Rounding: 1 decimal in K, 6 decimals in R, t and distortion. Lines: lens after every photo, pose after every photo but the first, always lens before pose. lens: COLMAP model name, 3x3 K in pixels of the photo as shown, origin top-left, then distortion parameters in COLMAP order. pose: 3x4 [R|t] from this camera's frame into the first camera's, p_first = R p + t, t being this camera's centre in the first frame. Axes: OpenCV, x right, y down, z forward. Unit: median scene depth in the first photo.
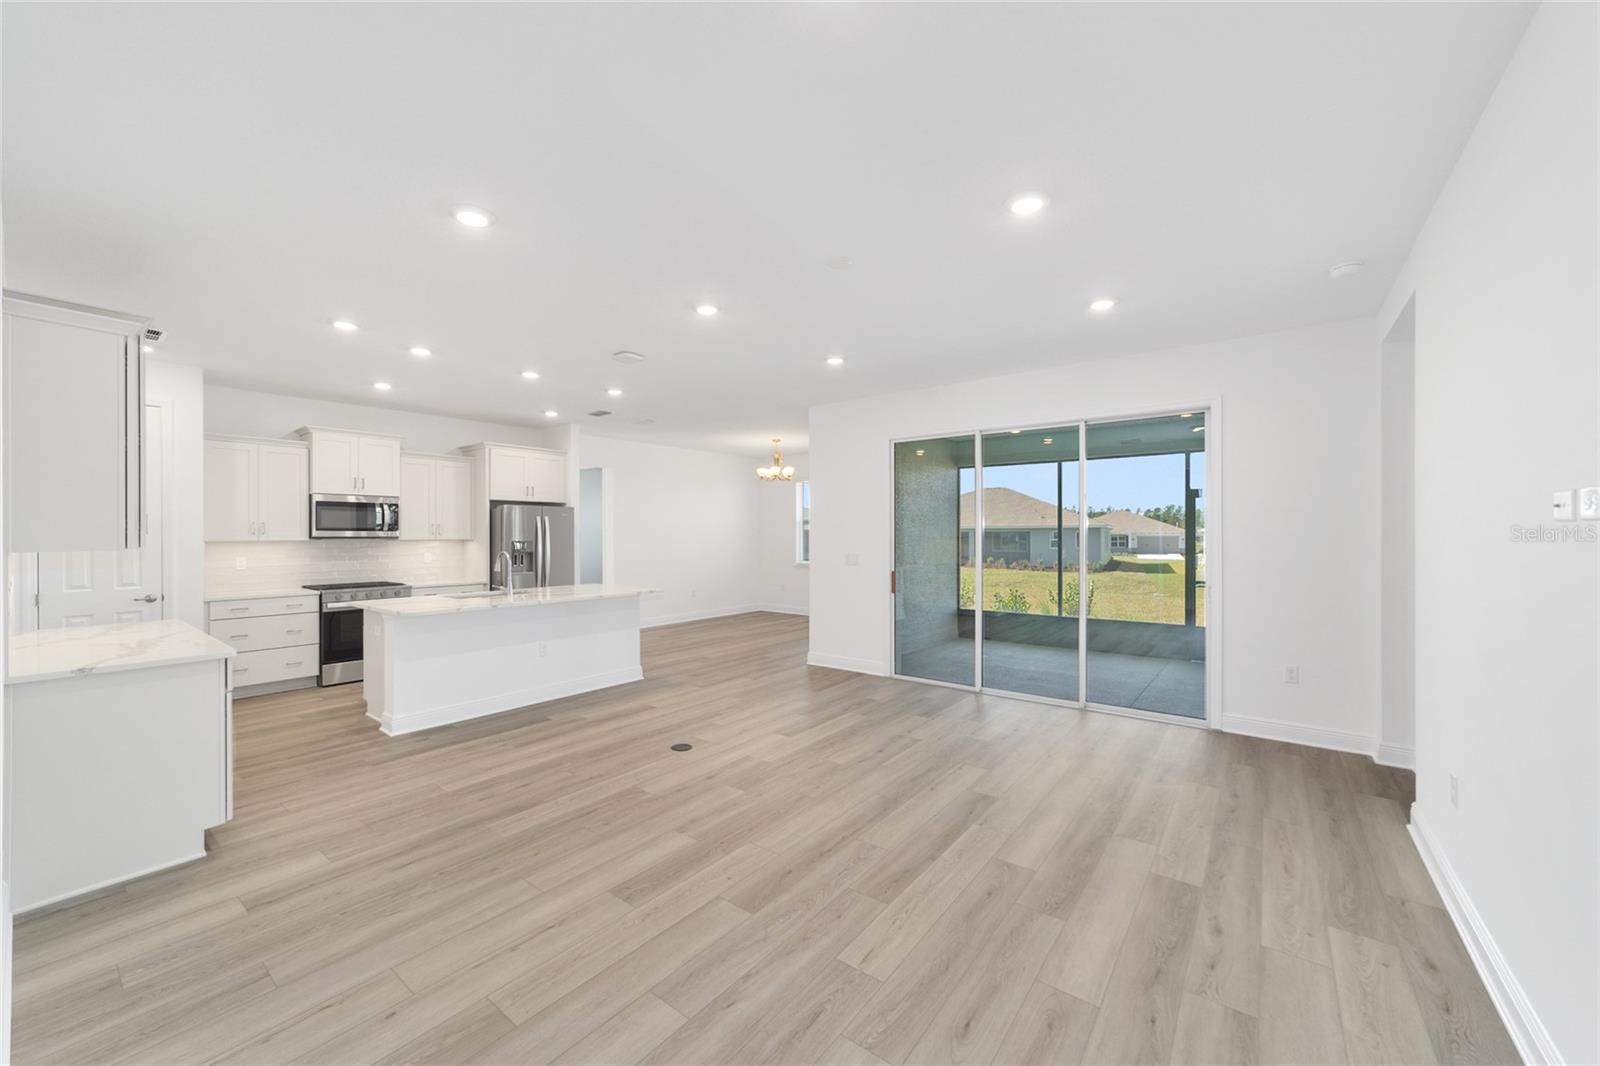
lens RADIAL K [[614.4, 0, 792.6], [0, 614.4, 531.4], [0, 0, 1]] dist [-0.017797, 0.010312]
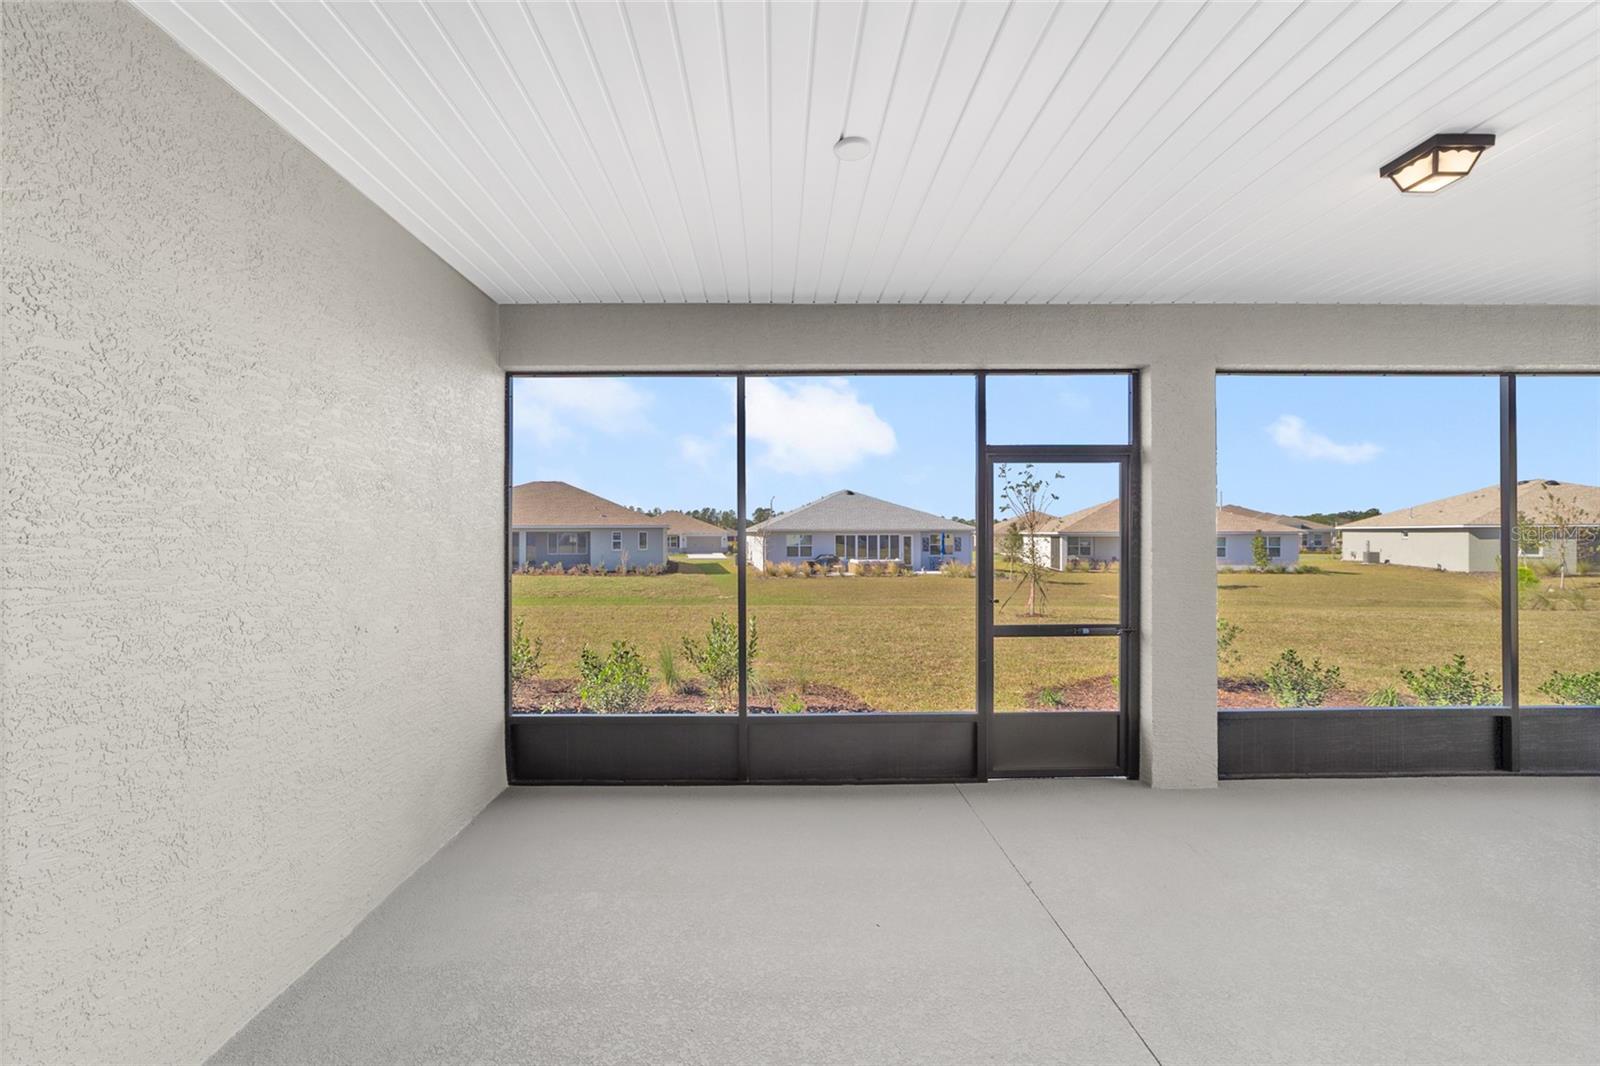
lens RADIAL K [[635.4, 0, 776.7], [0, 635.4, 531.4], [0, 0, 1]] dist [-0.019947, 0.006799]
pose [[0.784994, 0.000693, 0.619503, 0.243029], [-0.000170, 1.000000, -0.000904, 0.004202], [-0.619503, 0.000605, 0.784994, 0.896642]]
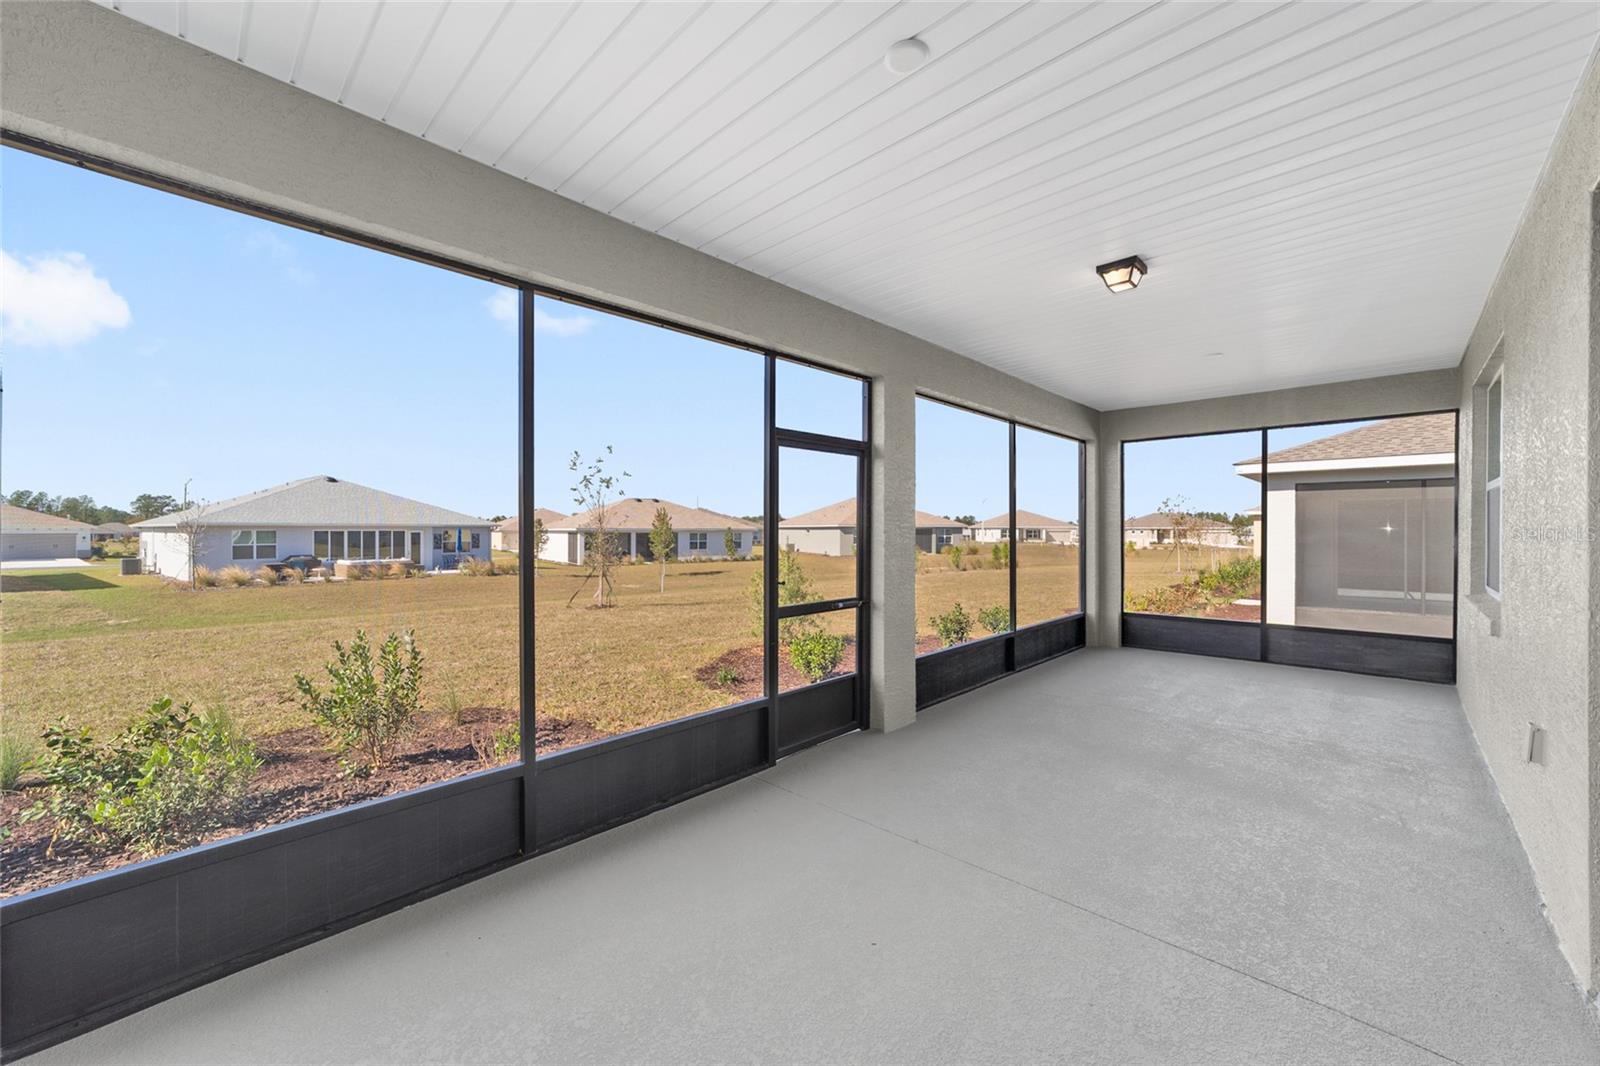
lens RADIAL K [[614.4, 0, 792.6], [0, 614.4, 531.4], [0, 0, 1]] dist [-0.017797, 0.010312]
pose [[0.112729, -0.001007, 0.993625, 0.189414], [-0.003786, 0.999992, 0.001443, 0.021252], [-0.993619, -0.003924, 0.112724, 1.198818]]
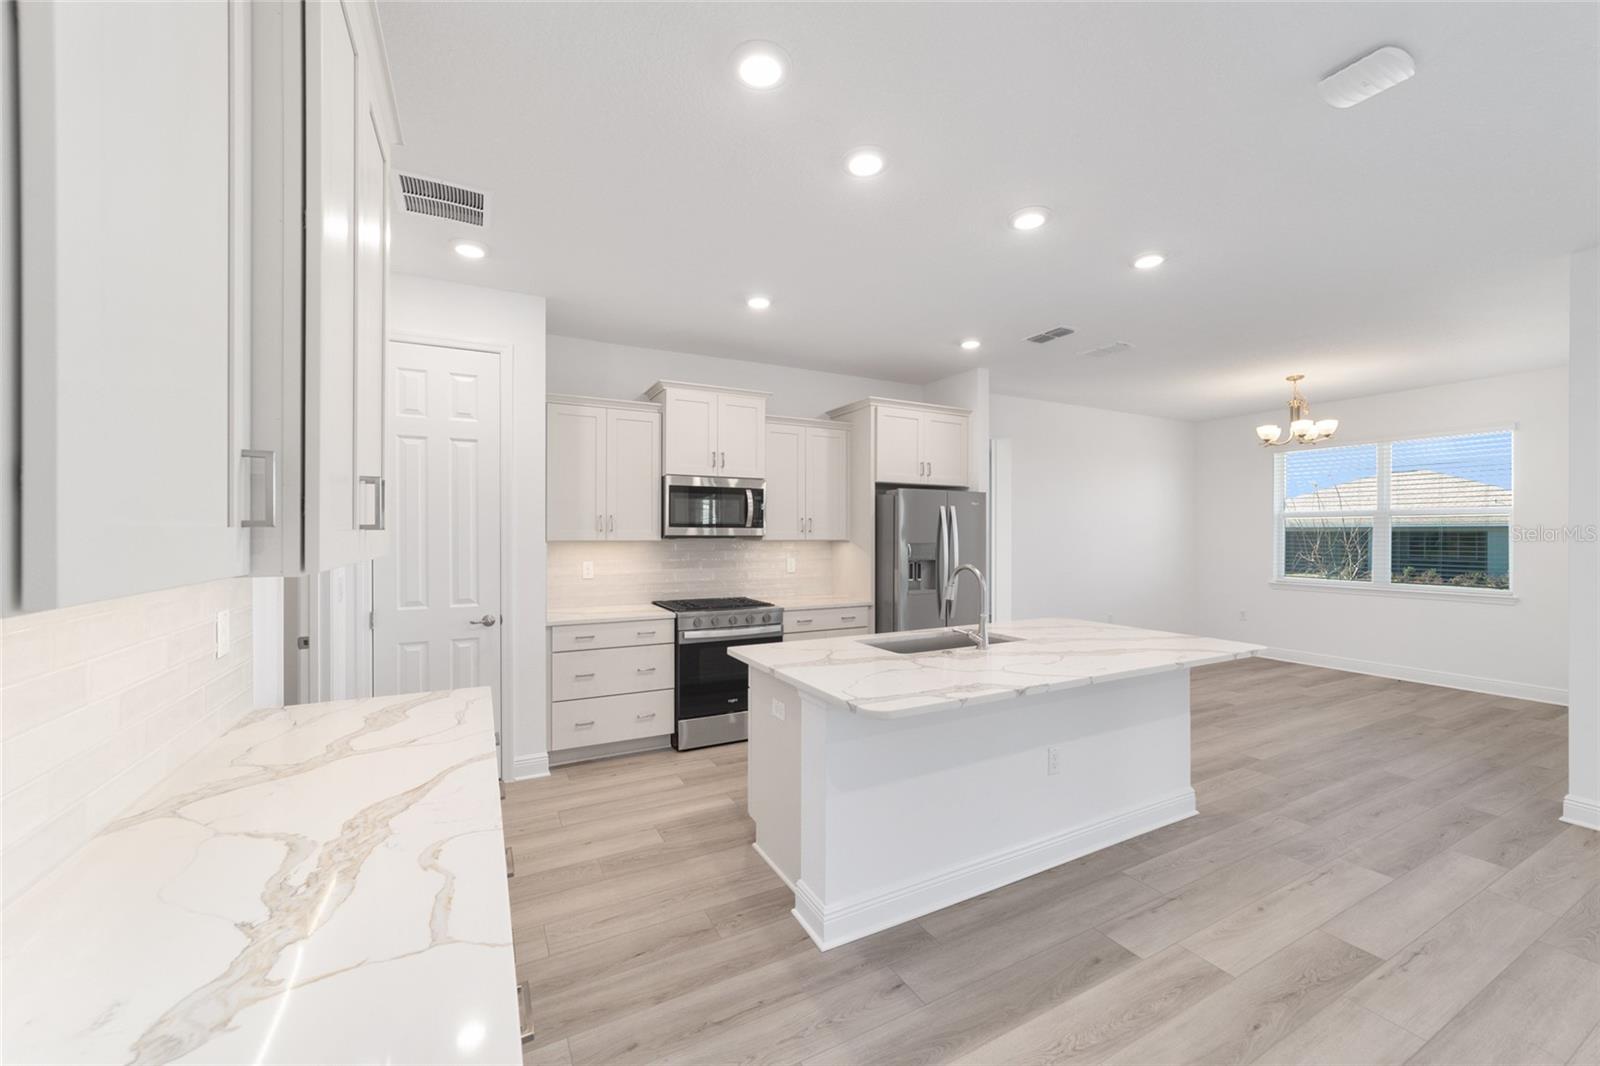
lens RADIAL K [[614.4, 0, 792.6], [0, 614.4, 531.4], [0, 0, 1]] dist [-0.017797, 0.010312]
pose [[0.911567, 0.002302, -0.411144, -0.361560], [-0.001936, 0.999997, 0.001307, 0.002903], [0.411146, -0.000396, 0.911569, 0.412380]]
